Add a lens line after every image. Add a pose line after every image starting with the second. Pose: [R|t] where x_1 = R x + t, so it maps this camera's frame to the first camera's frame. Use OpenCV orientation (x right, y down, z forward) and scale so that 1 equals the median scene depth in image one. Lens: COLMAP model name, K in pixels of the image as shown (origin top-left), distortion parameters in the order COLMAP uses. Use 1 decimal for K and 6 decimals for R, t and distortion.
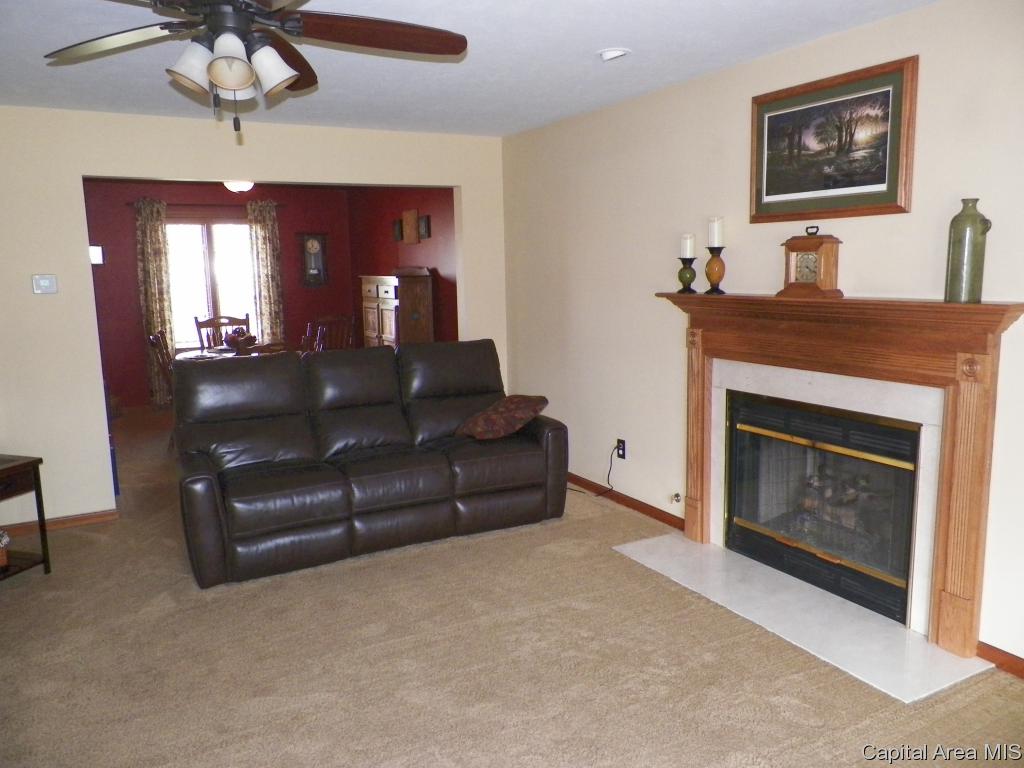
lens RADIAL K [[769.0, 0, 513.1], [0, 769.0, 383.6], [0, 0, 1]] dist [0.018407, -0.005782]
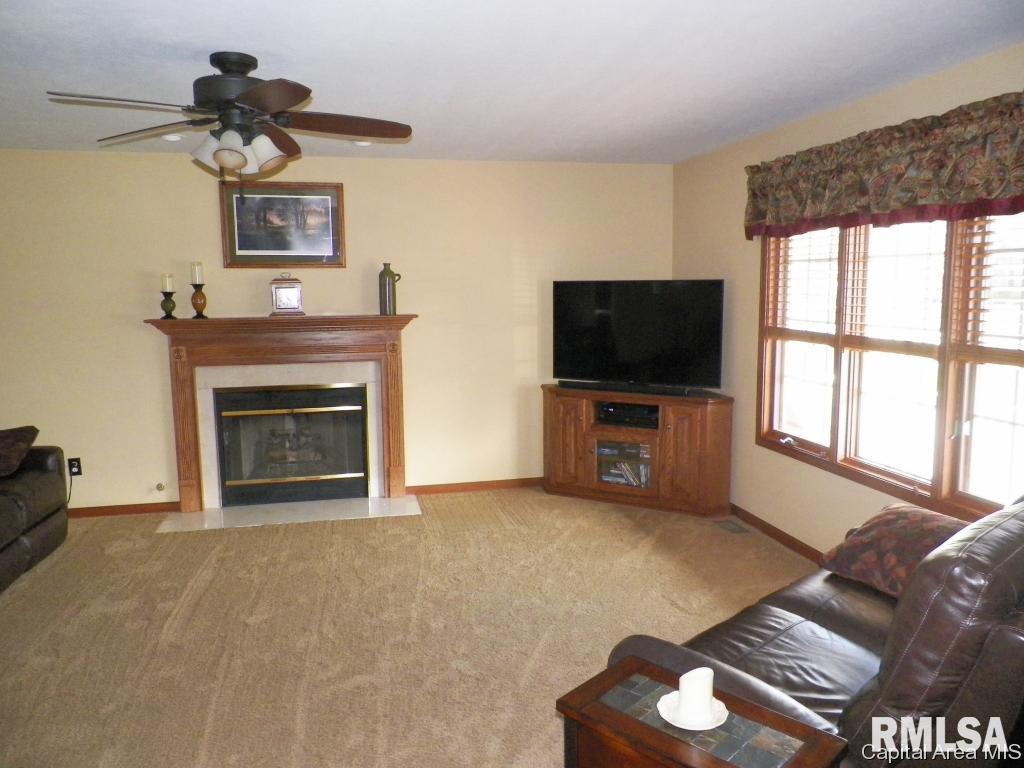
lens RADIAL K [[769.0, 0, 515.3], [0, 769.0, 382.7], [0, 0, 1]] dist [0.018407, -0.005782]
pose [[0.285529, -0.105883, 0.952503, -0.906311], [0.154039, 0.986026, 0.063434, -0.006915], [-0.945910, 0.128611, 0.297849, 0.096635]]
